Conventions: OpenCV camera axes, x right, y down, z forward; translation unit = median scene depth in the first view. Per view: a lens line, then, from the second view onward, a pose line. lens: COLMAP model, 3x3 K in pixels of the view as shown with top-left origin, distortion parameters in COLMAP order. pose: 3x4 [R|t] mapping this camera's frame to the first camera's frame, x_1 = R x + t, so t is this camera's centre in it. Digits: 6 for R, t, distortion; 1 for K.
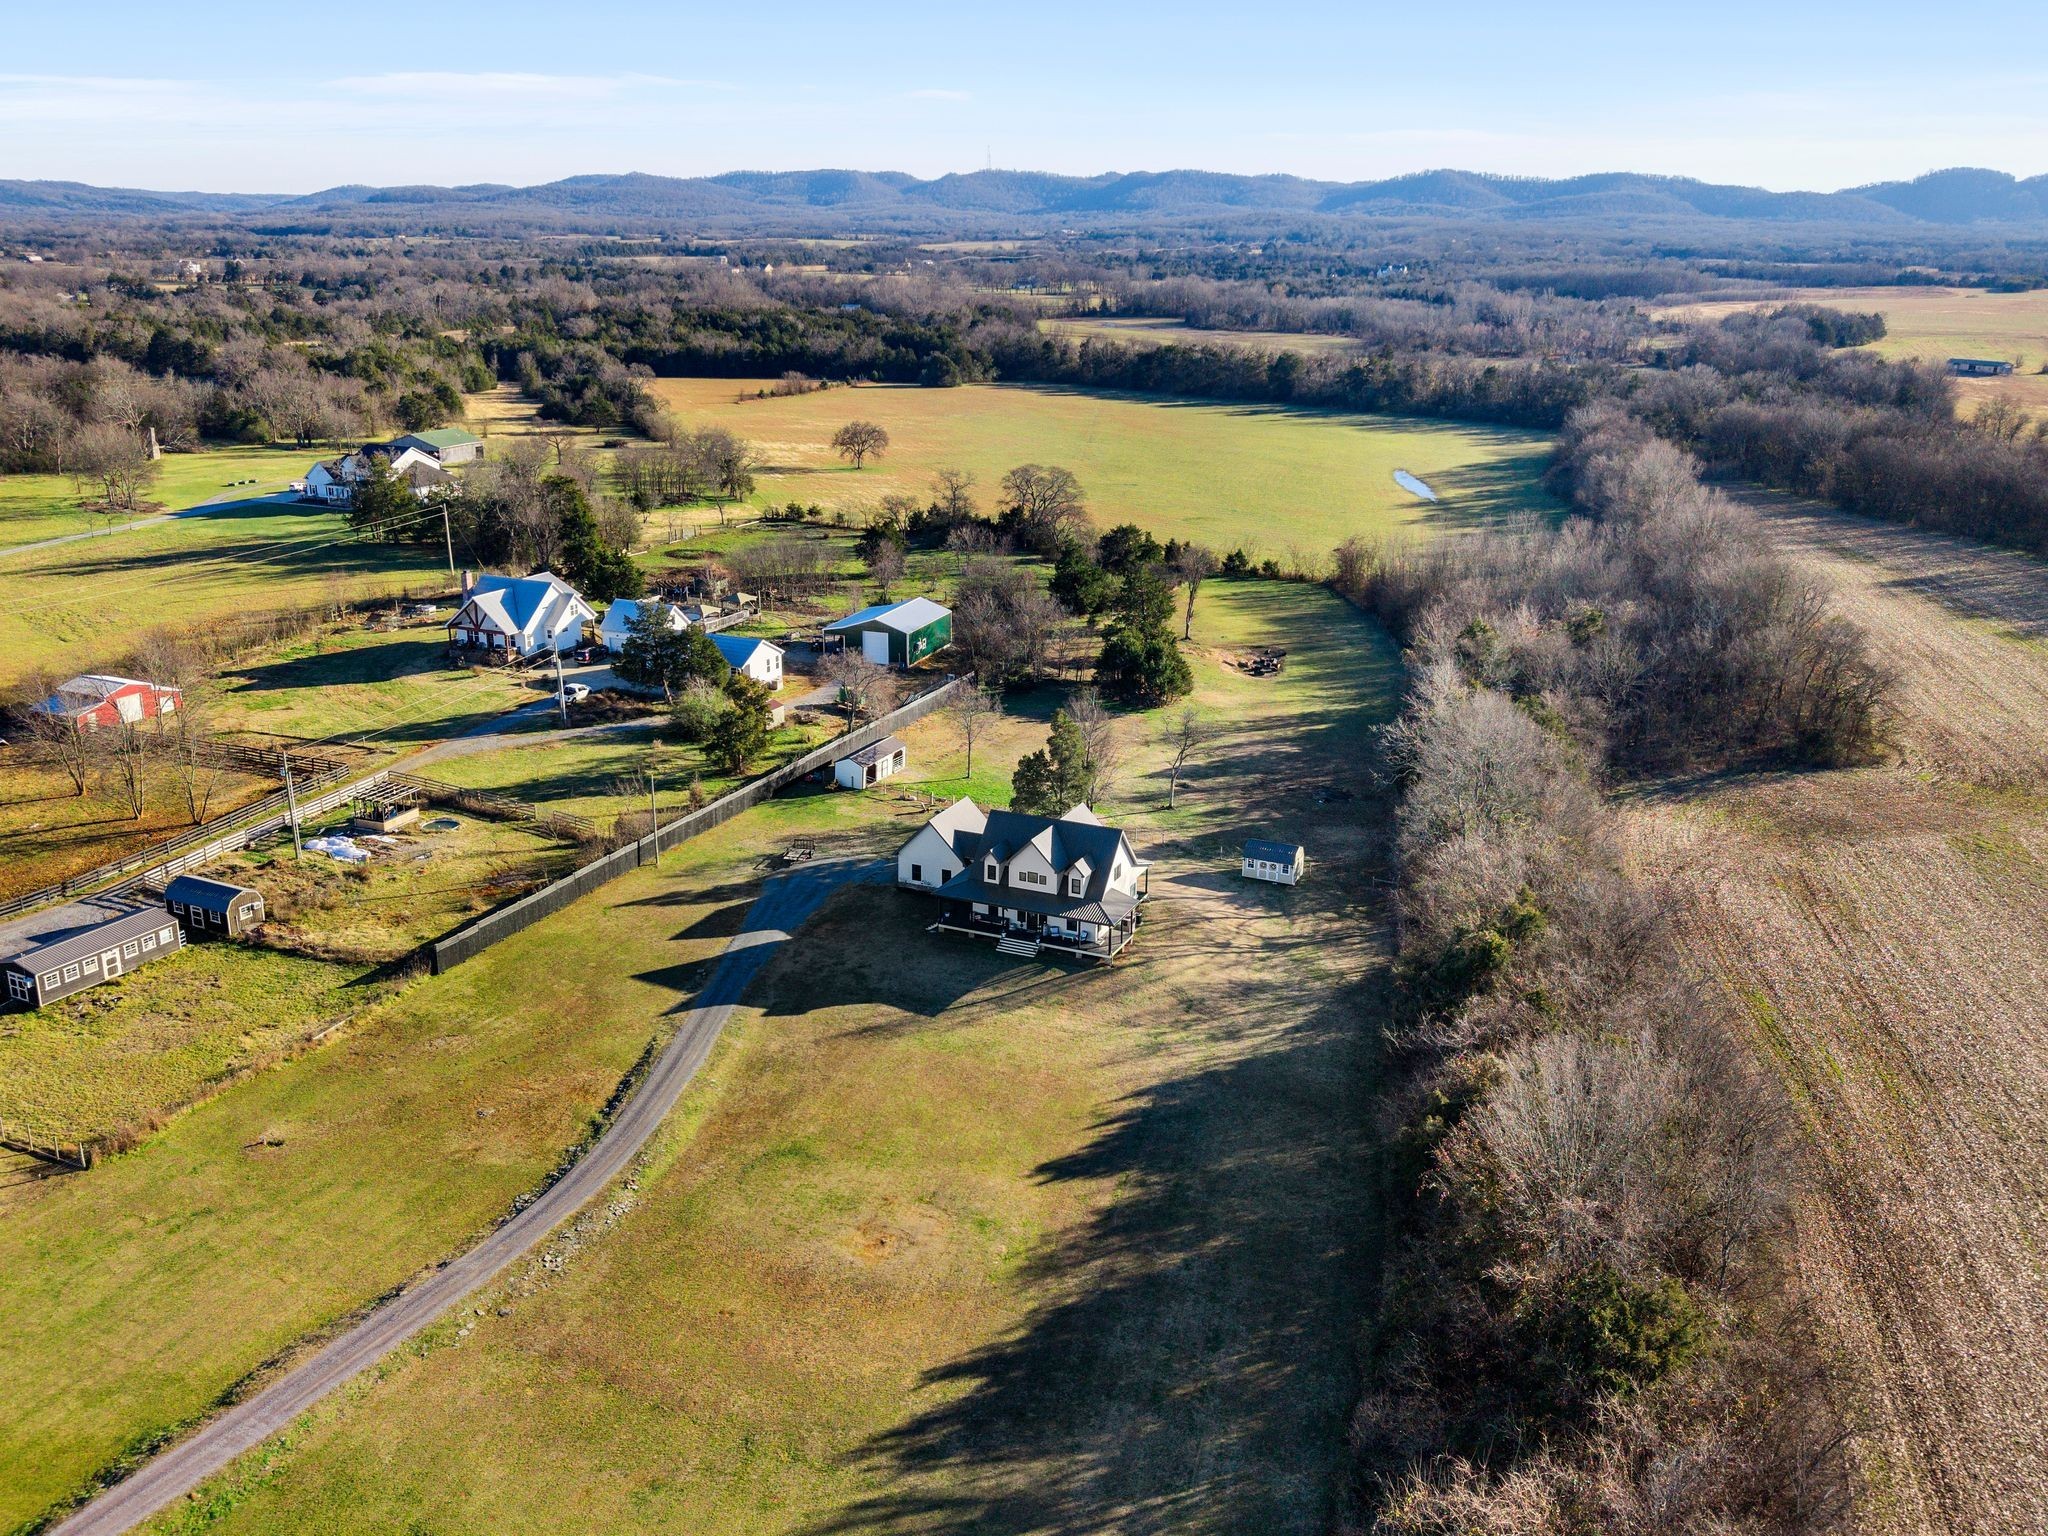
lens RADIAL K [[1824.6, 0, 1014.9], [0, 1824.6, 766.0], [0, 0, 1]] dist [0.088744, -0.147820]
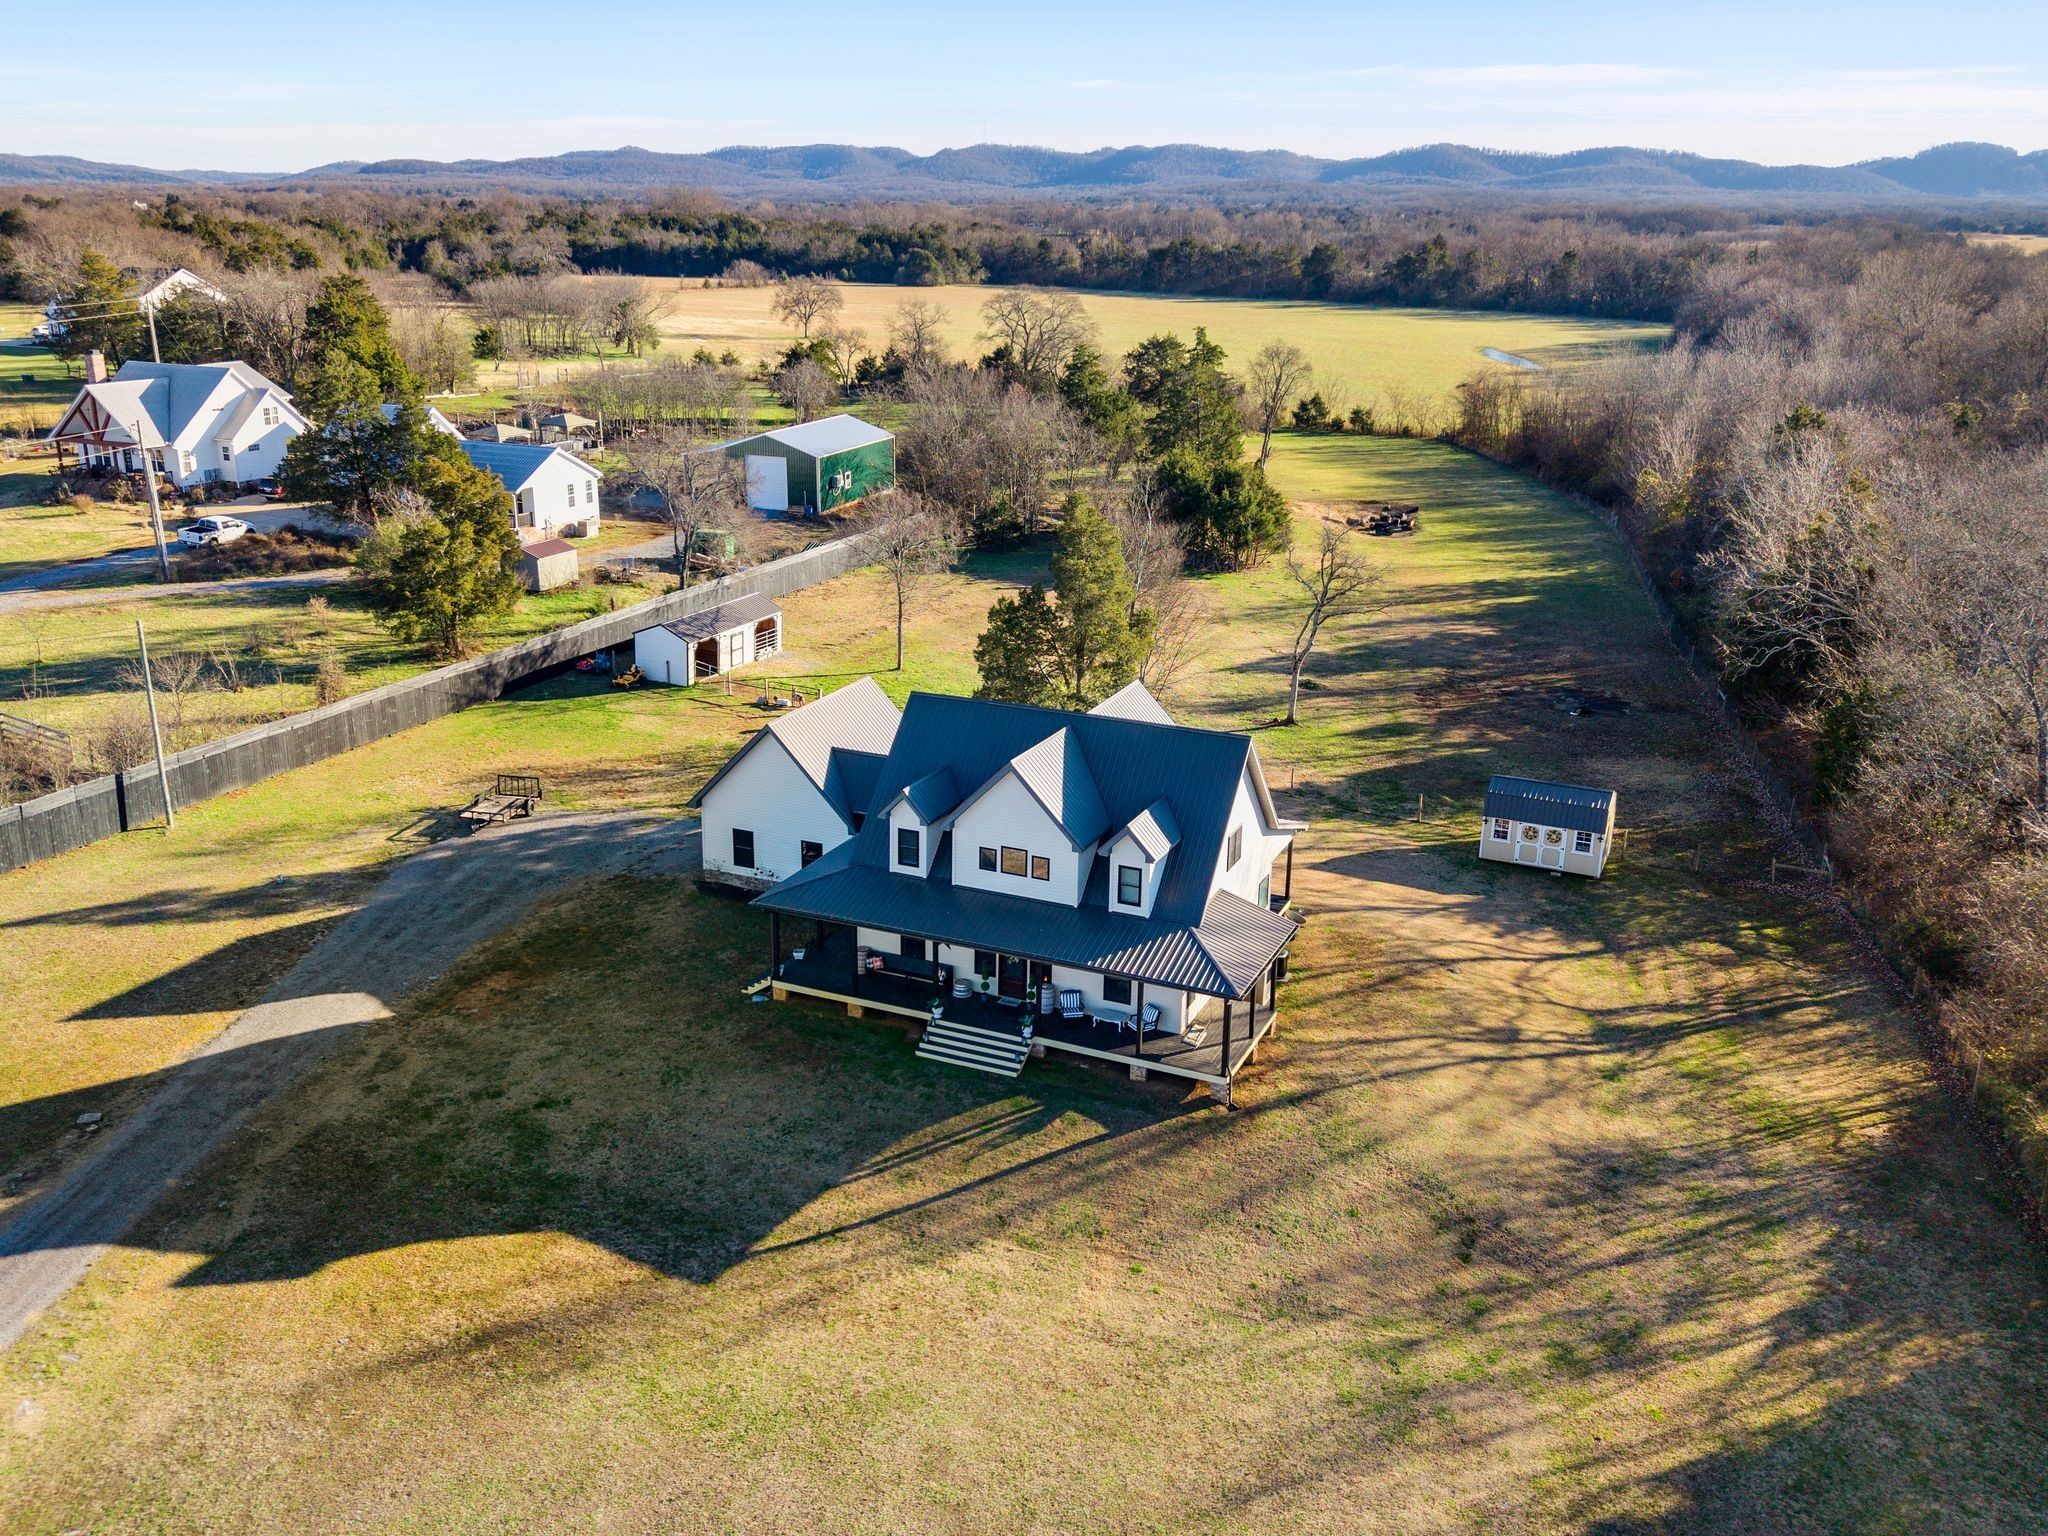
lens RADIAL K [[1776.5, 0, 1036.7], [0, 1776.5, 765.9], [0, 0, 1]] dist [0.019005, -0.026621]
pose [[0.999877, 0.003223, 0.015358, 0.007381], [-0.003393, 0.999933, 0.011045, 0.031108], [-0.015321, -0.011096, 0.999821, 0.528095]]
